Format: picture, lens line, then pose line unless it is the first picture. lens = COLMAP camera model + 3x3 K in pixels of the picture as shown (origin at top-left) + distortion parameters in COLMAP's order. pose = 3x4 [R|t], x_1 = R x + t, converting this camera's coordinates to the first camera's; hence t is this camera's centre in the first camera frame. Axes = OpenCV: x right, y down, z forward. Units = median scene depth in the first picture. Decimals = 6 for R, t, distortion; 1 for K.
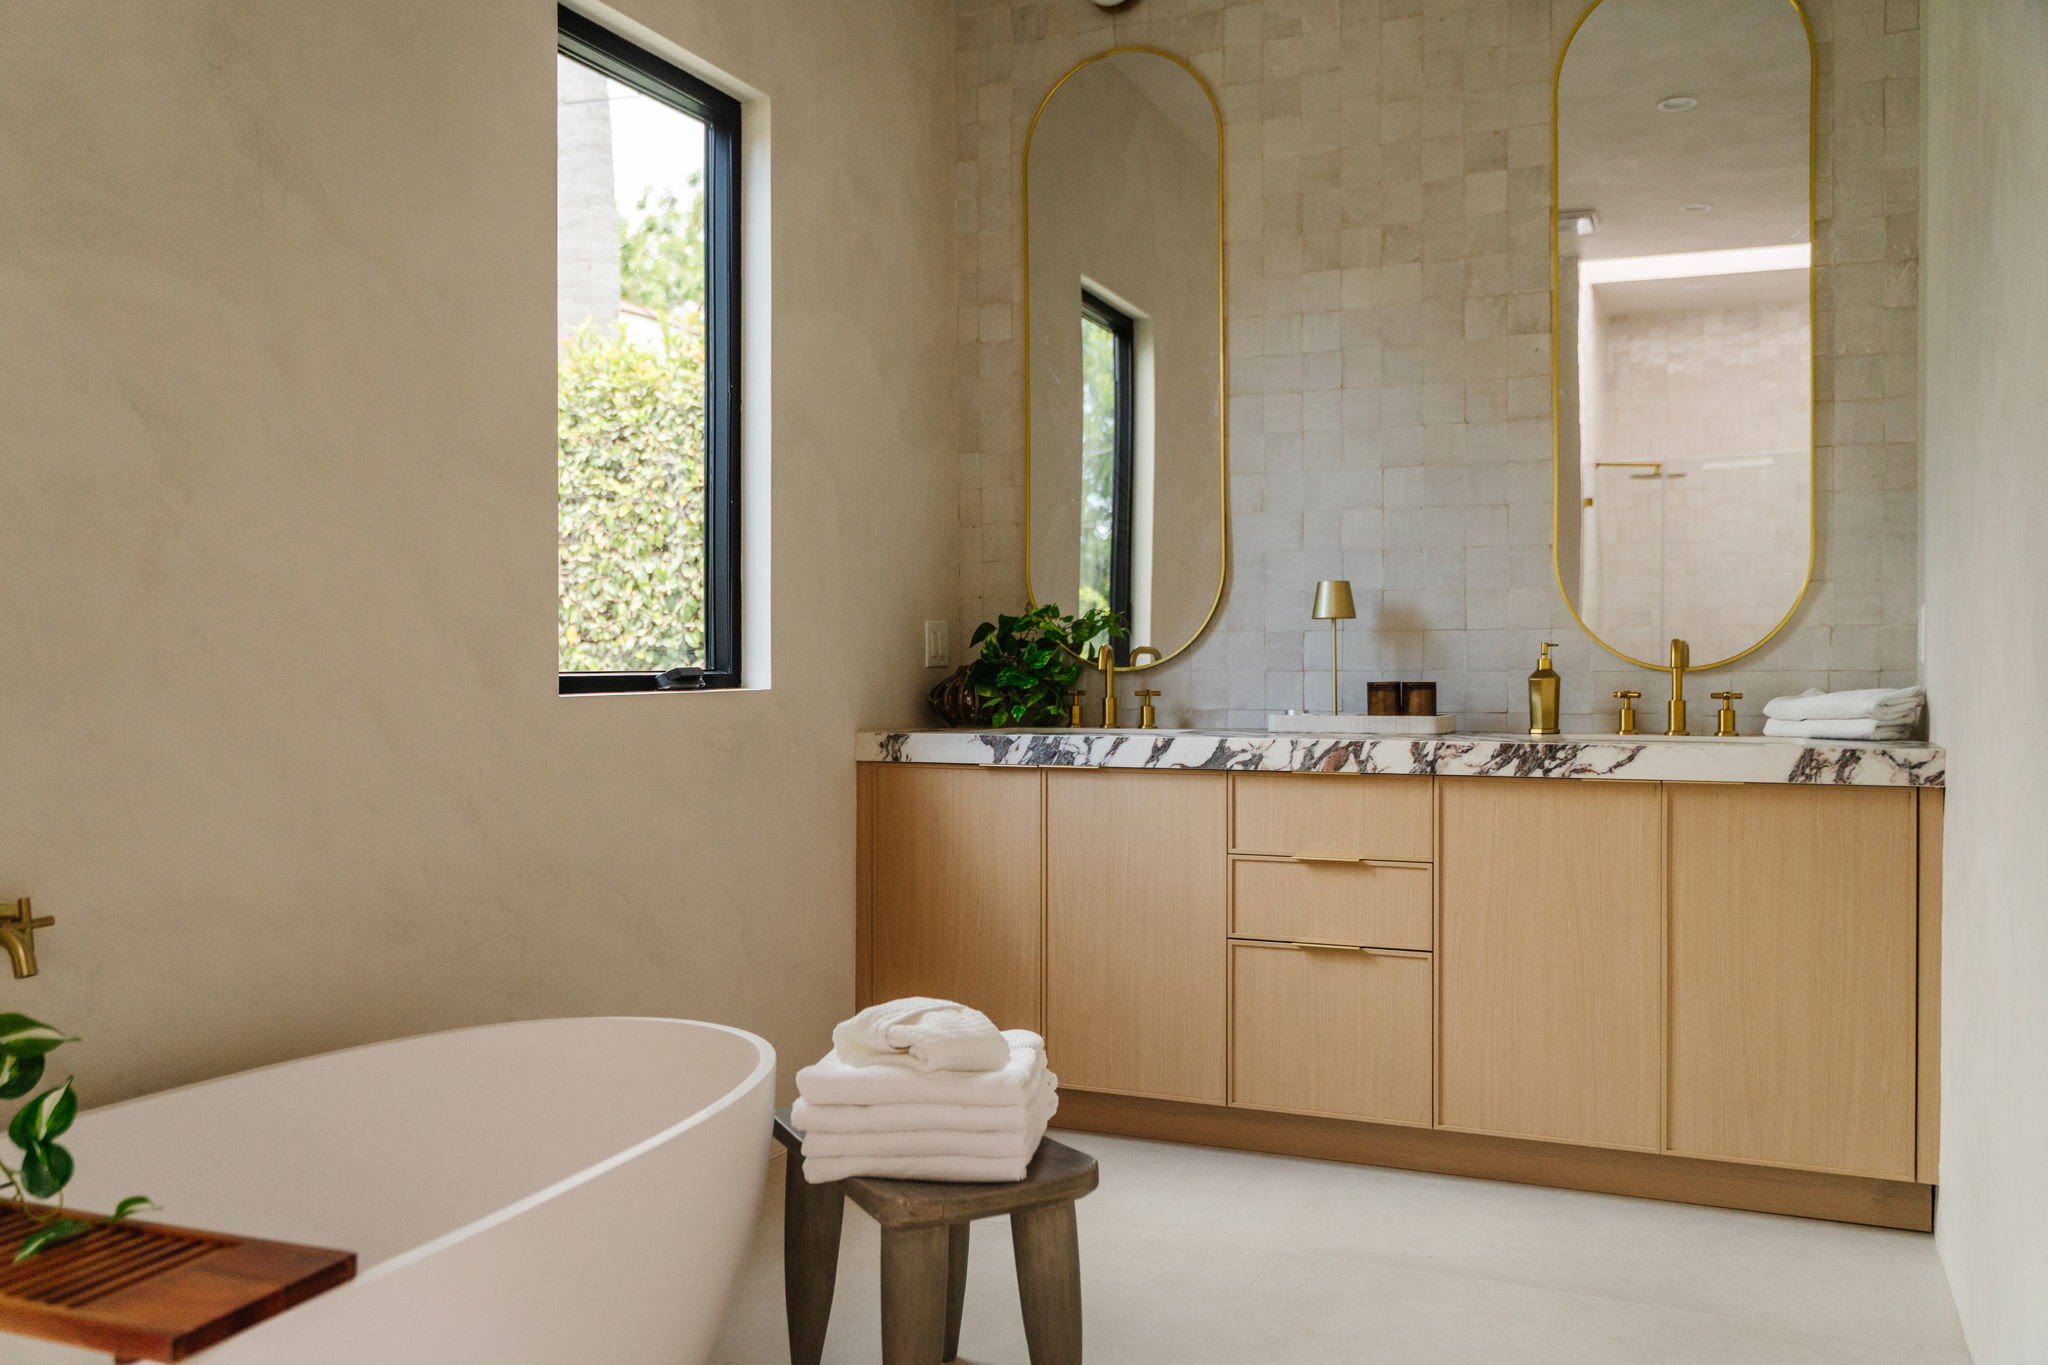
lens RADIAL K [[1667.2, 0, 1024.8], [0, 1667.2, 665.7], [0, 0, 1]] dist [0.003353, 0.000079]
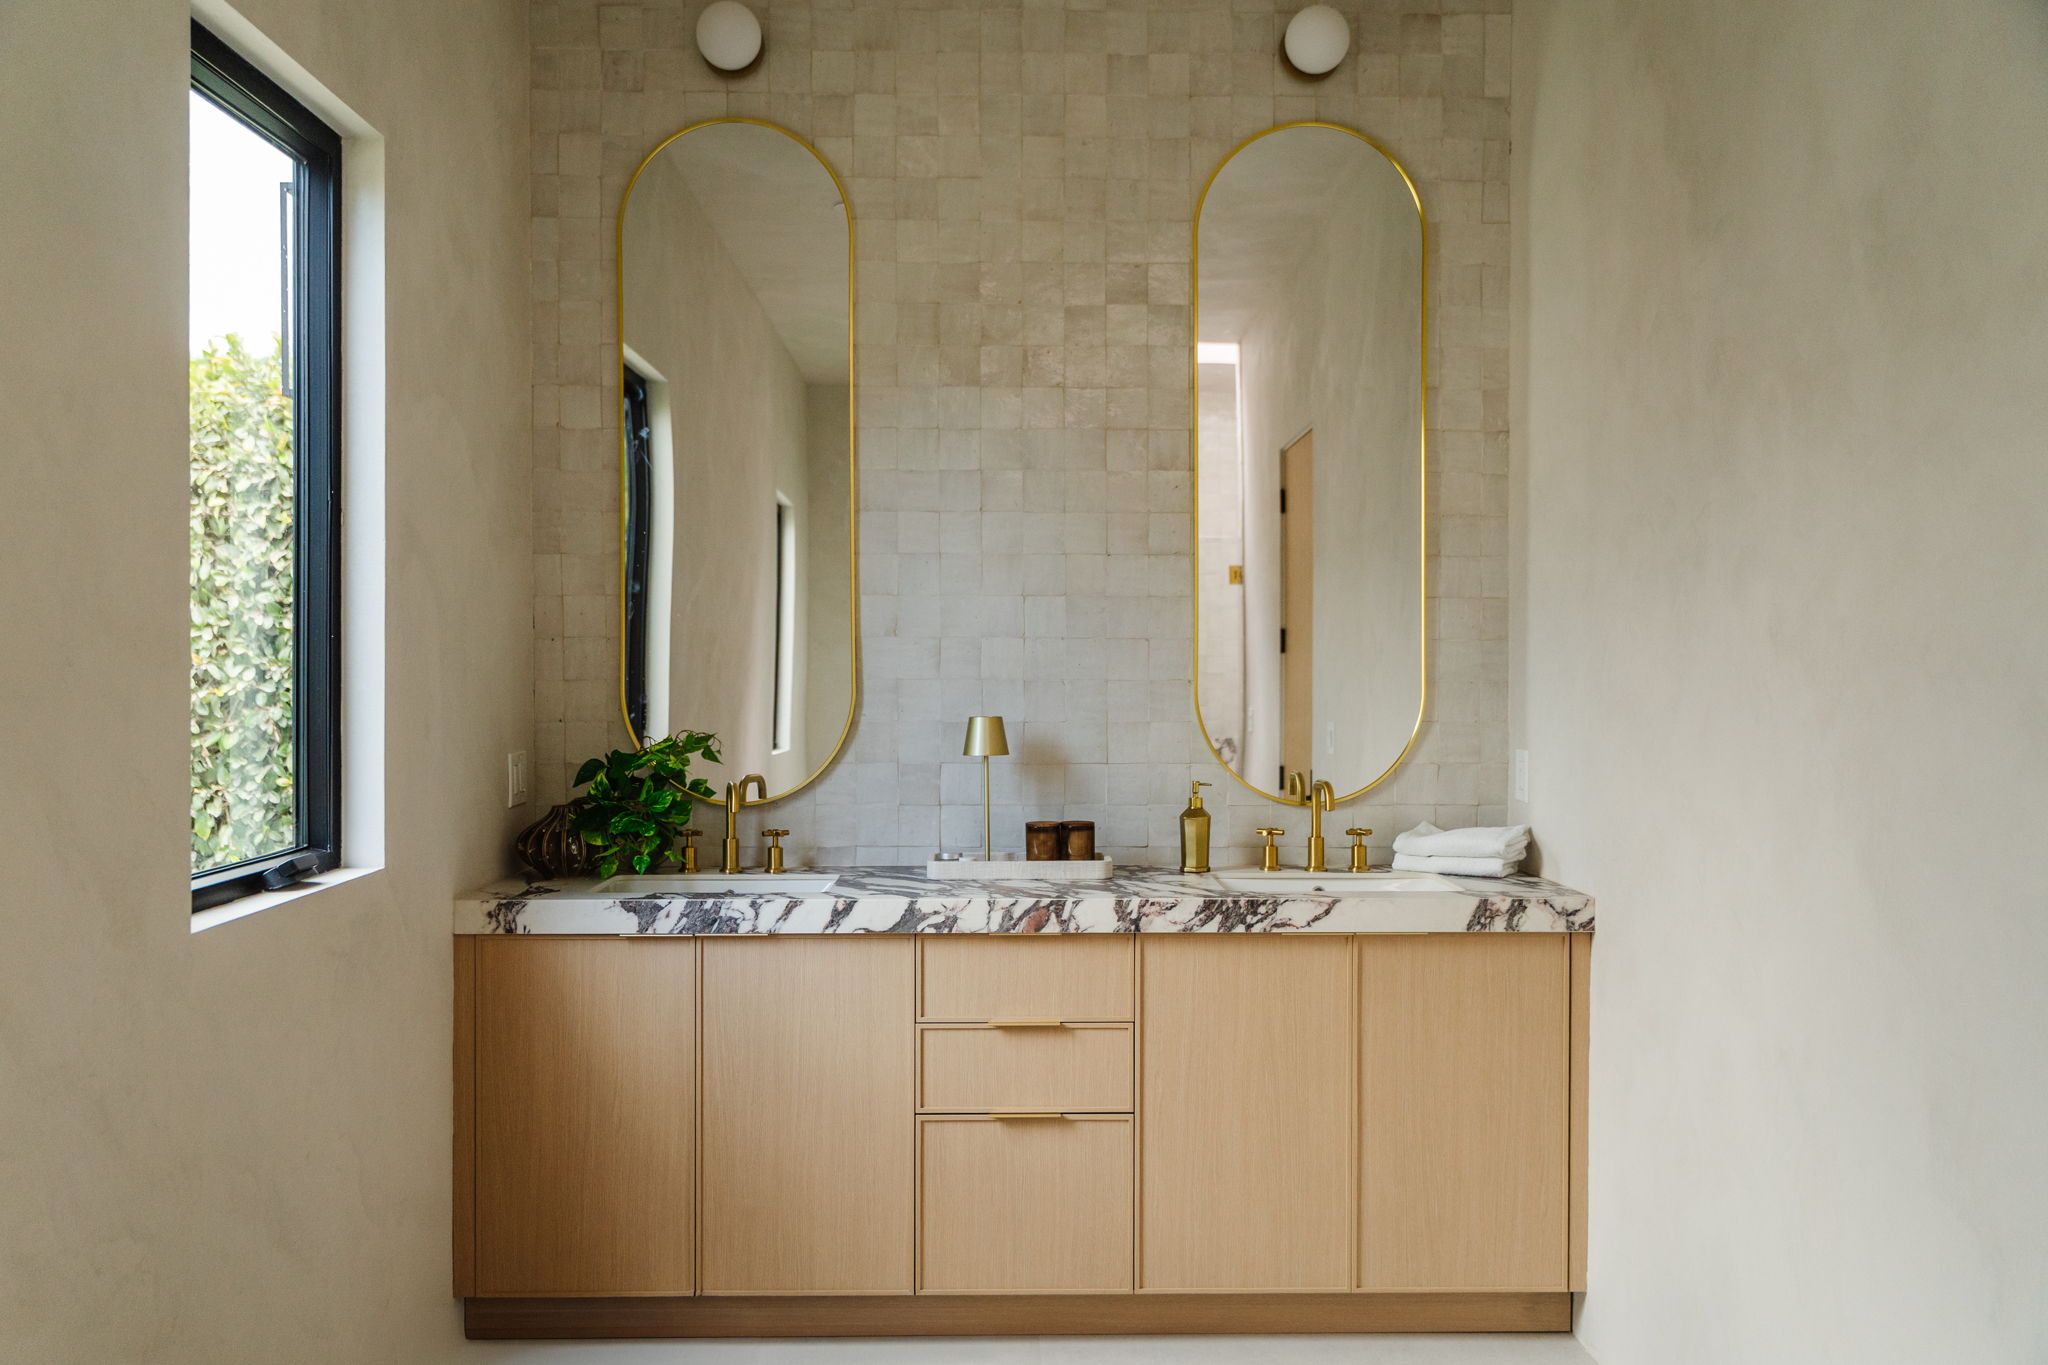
lens RADIAL K [[1653.1, 0, 1024.2], [0, 1653.1, 675.7], [0, 0, 1]] dist [-0.001670, -0.000900]
pose [[0.905931, 0.000722, 0.423425, -0.213399], [-0.002303, 0.999992, 0.003223, -0.083646], [-0.423419, -0.003895, 0.905926, 0.142414]]
